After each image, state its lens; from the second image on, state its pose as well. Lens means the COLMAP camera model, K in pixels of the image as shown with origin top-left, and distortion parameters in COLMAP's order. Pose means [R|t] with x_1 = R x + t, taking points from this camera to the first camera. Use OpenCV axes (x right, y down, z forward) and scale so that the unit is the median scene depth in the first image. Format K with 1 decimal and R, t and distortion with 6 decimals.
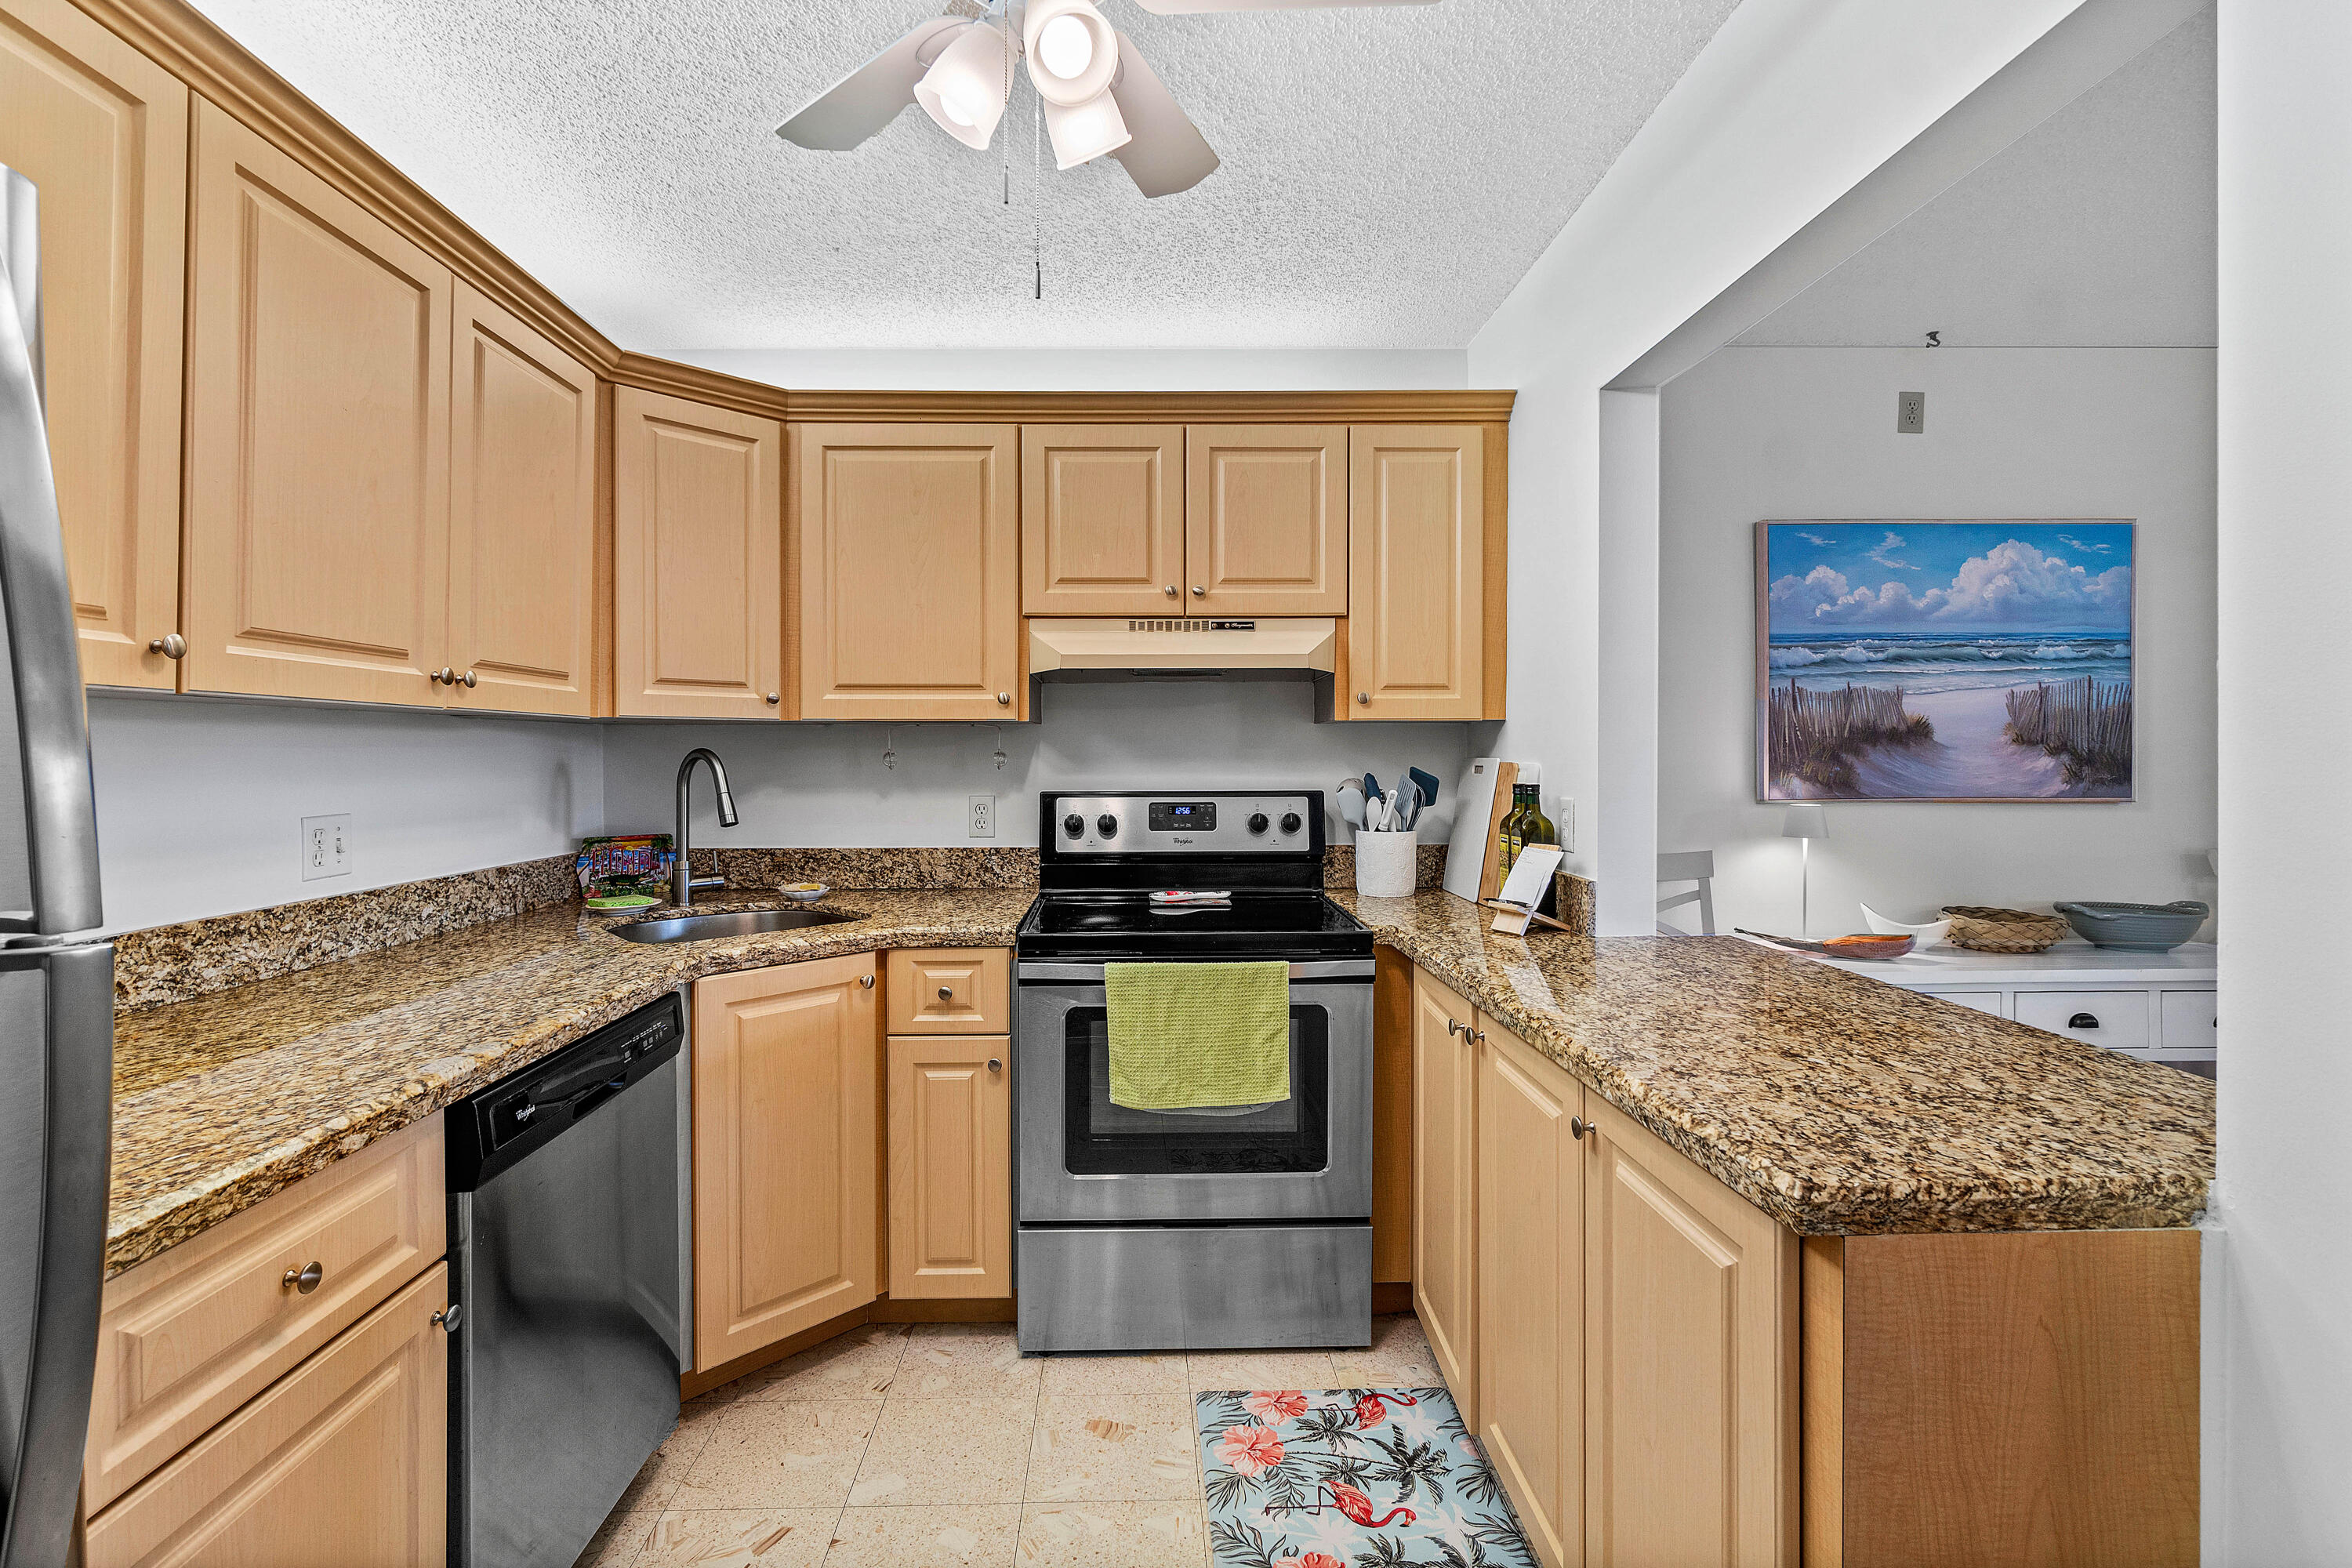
lens RADIAL K [[1040.7, 0, 1156.9], [0, 1040.7, 765.4], [0, 0, 1]] dist [-0.007035, 0.001157]
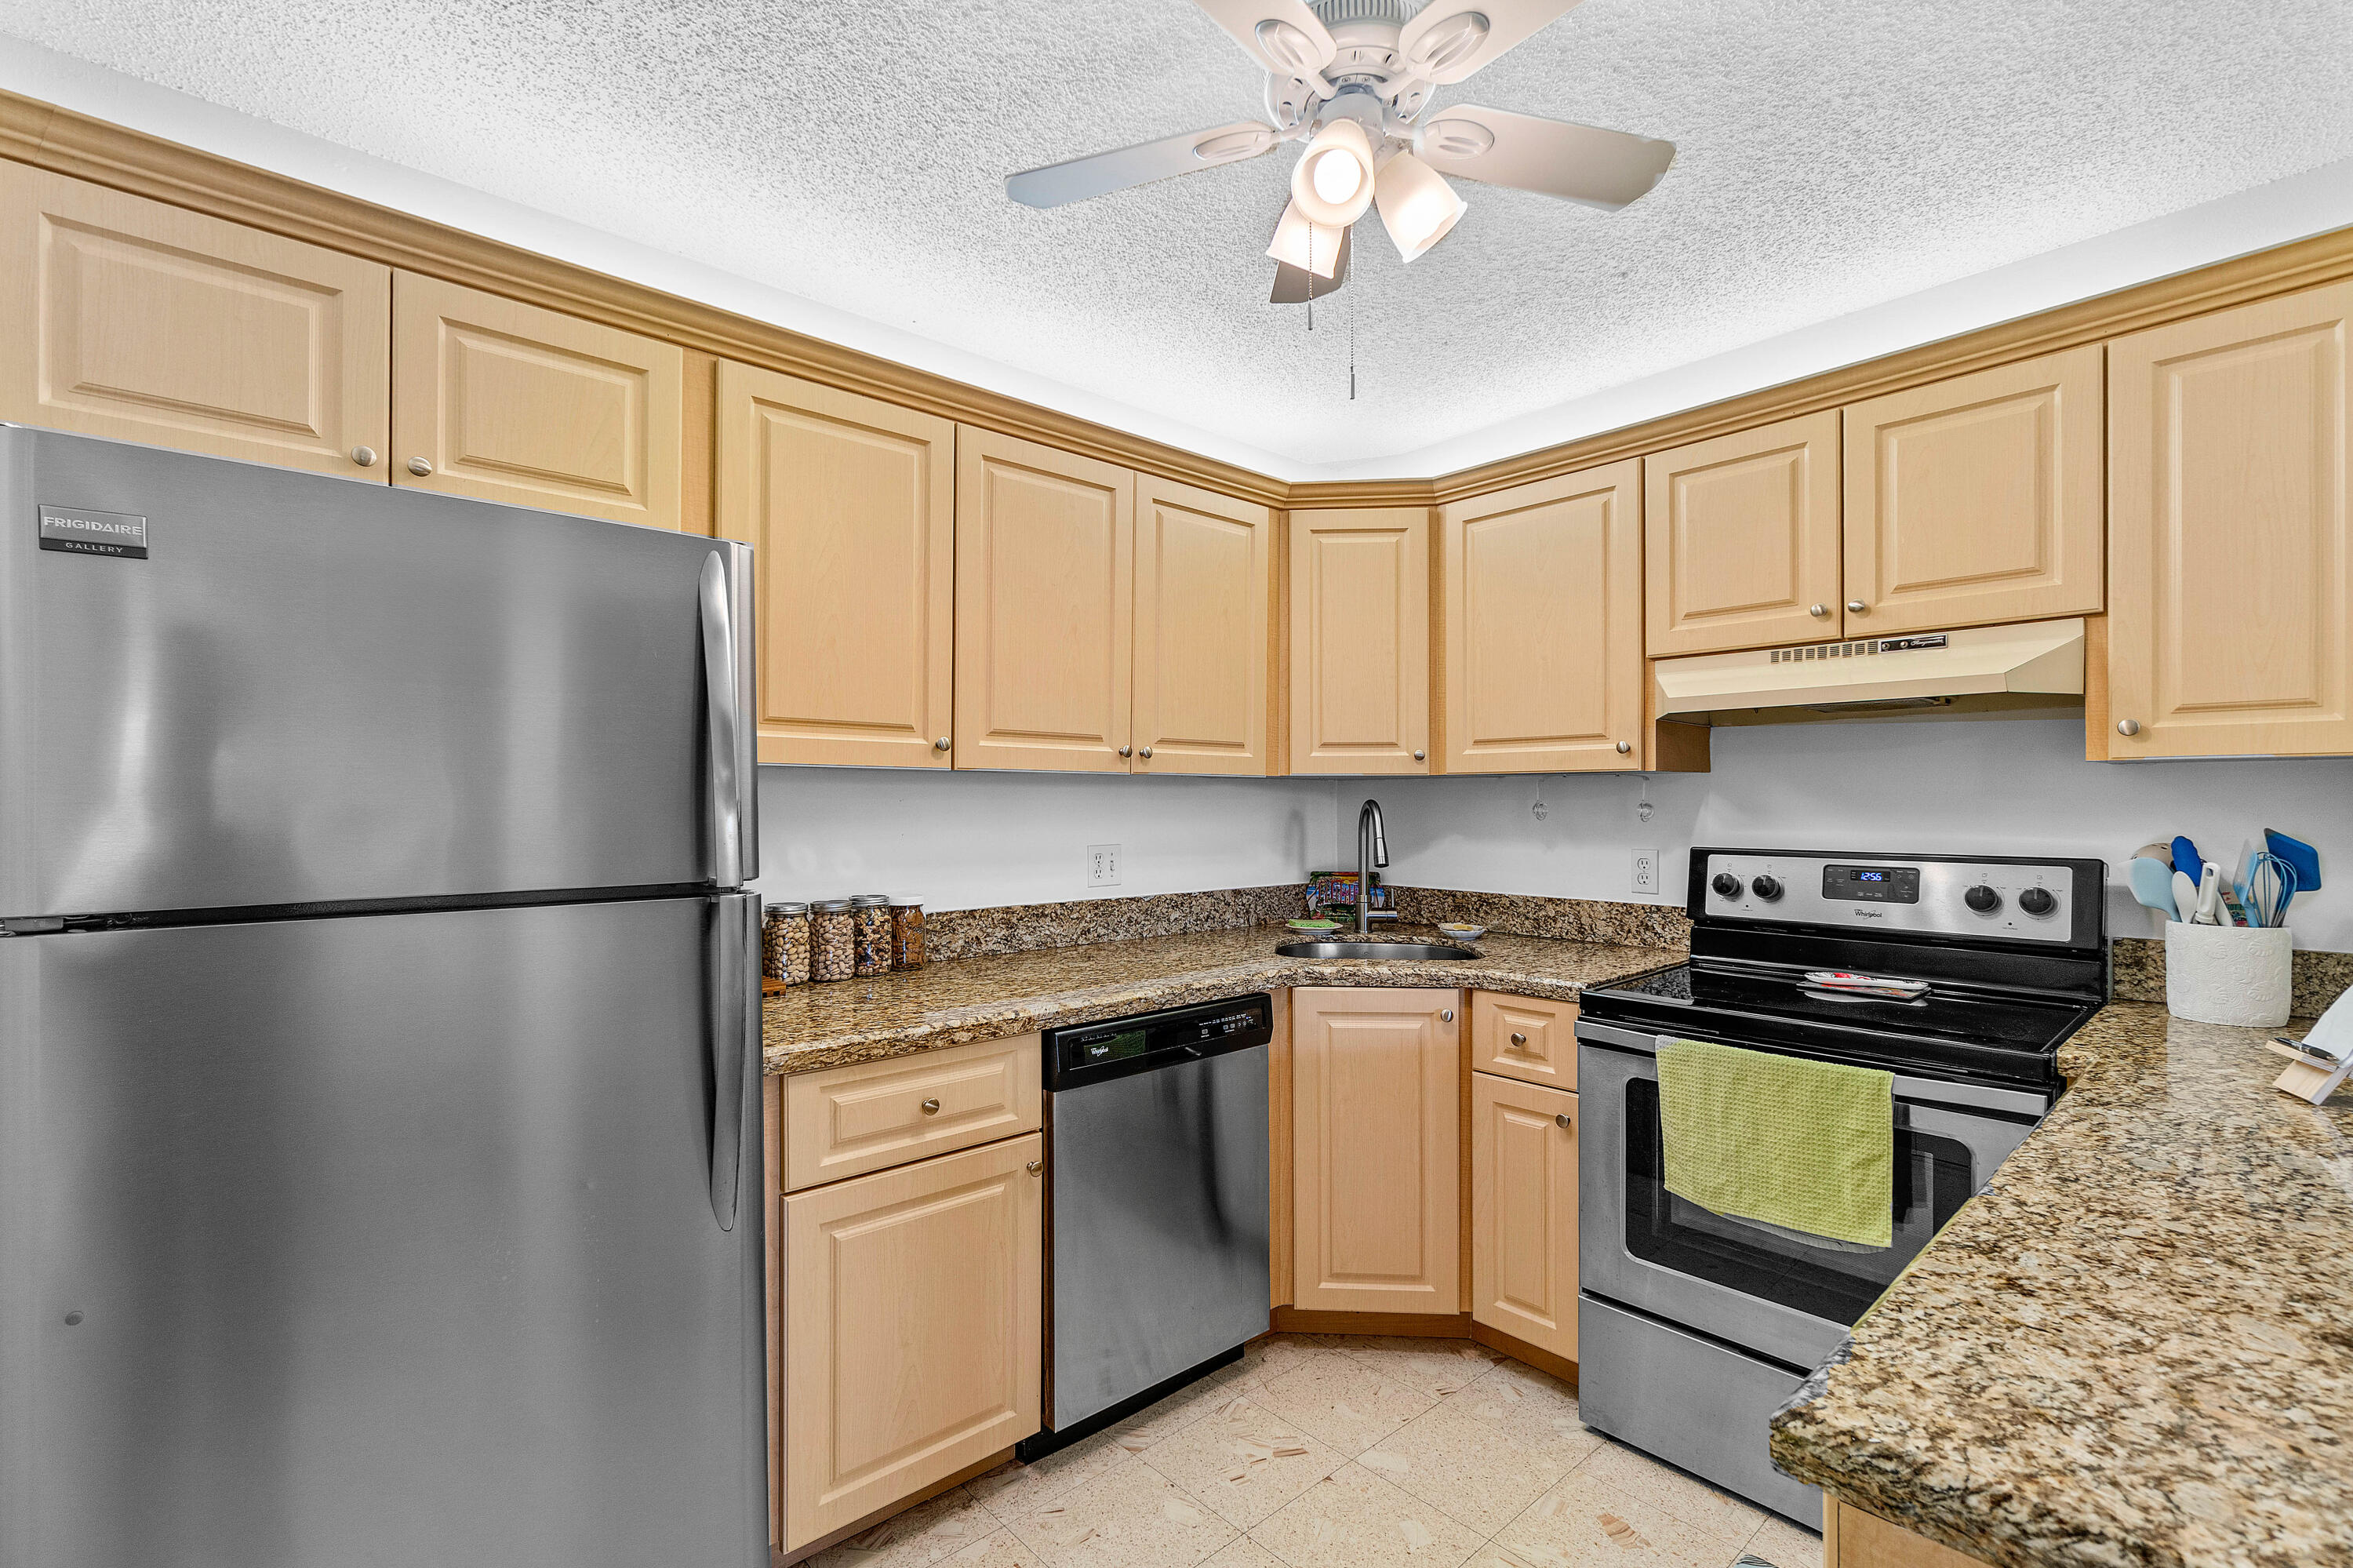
lens RADIAL K [[1039.5, 0, 1175.2], [0, 1039.5, 810.8], [0, 0, 1]] dist [-0.001482, 0.000523]
pose [[0.653439, 0.008484, -0.756931, 0.325392], [-0.010043, 0.999946, 0.002538, -0.004997], [0.756912, 0.005943, 0.653490, 0.069361]]
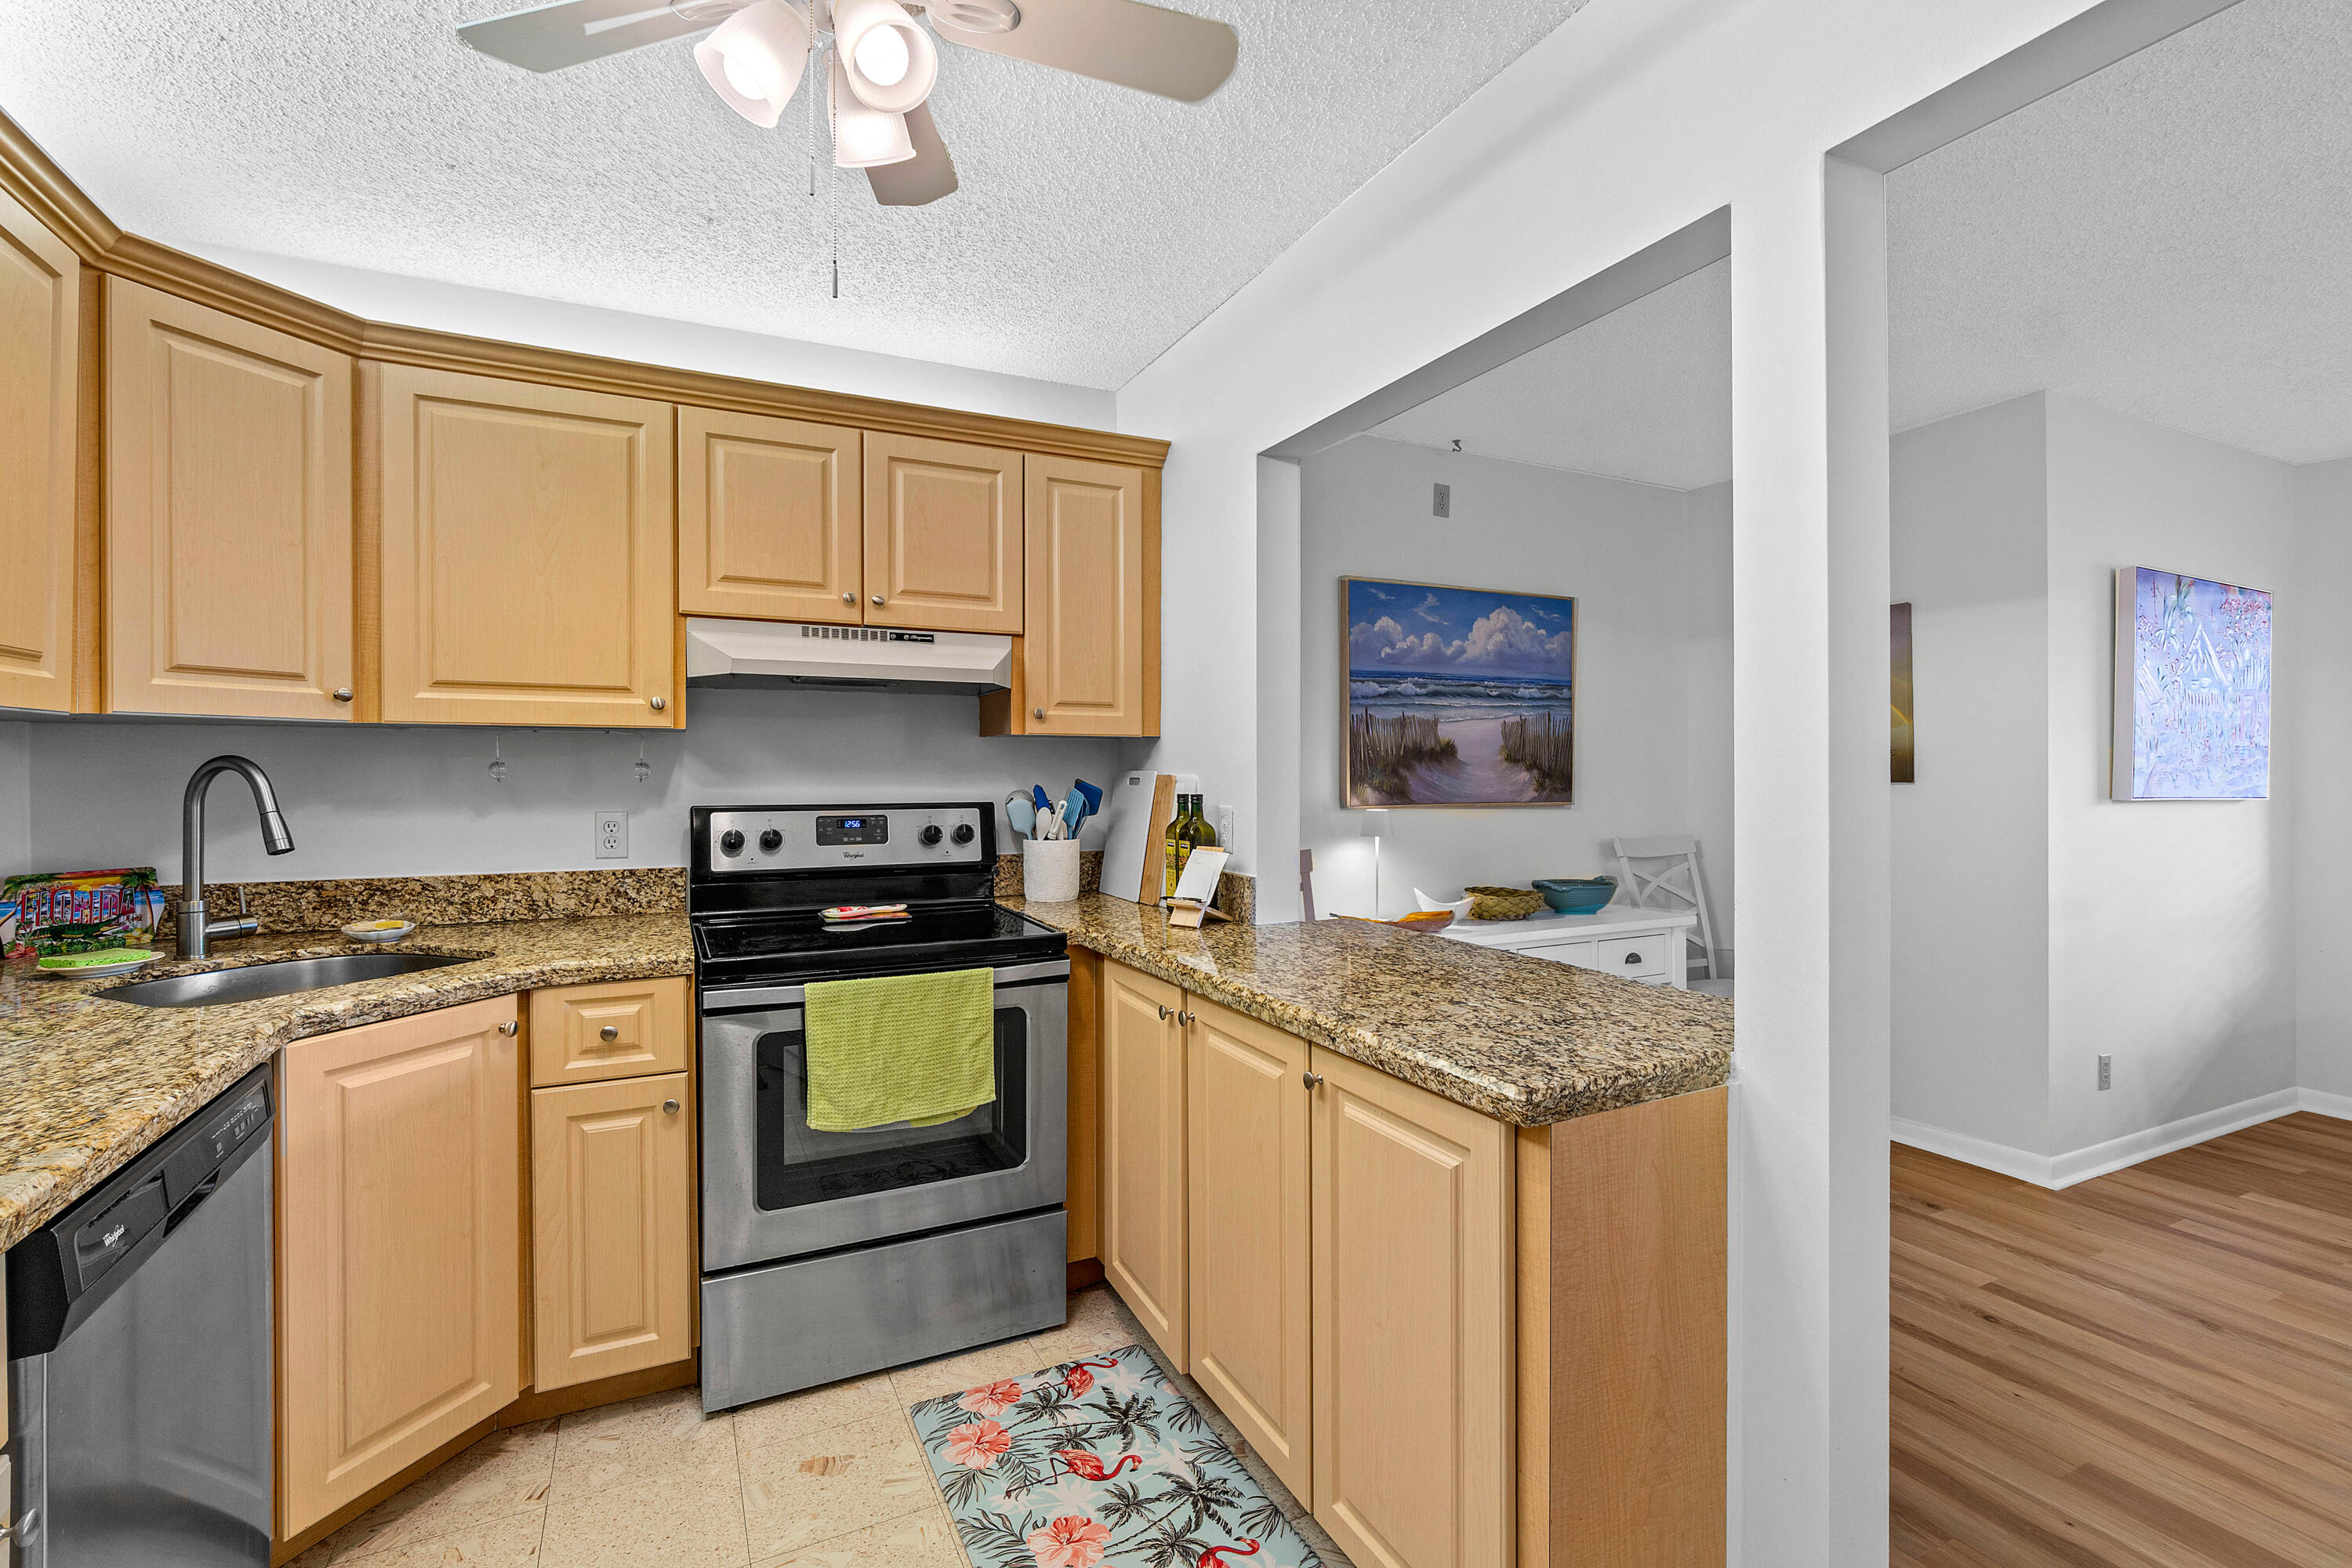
lens RADIAL K [[1030.1, 0, 1176.6], [0, 1030.1, 774.7], [0, 0, 1]] dist [-0.010399, 0.000555]
pose [[0.903709, 0.001501, 0.428145, -0.130929], [0.000164, 0.999993, -0.003852, 0.001247], [-0.428147, 0.003552, 0.903702, -0.001758]]
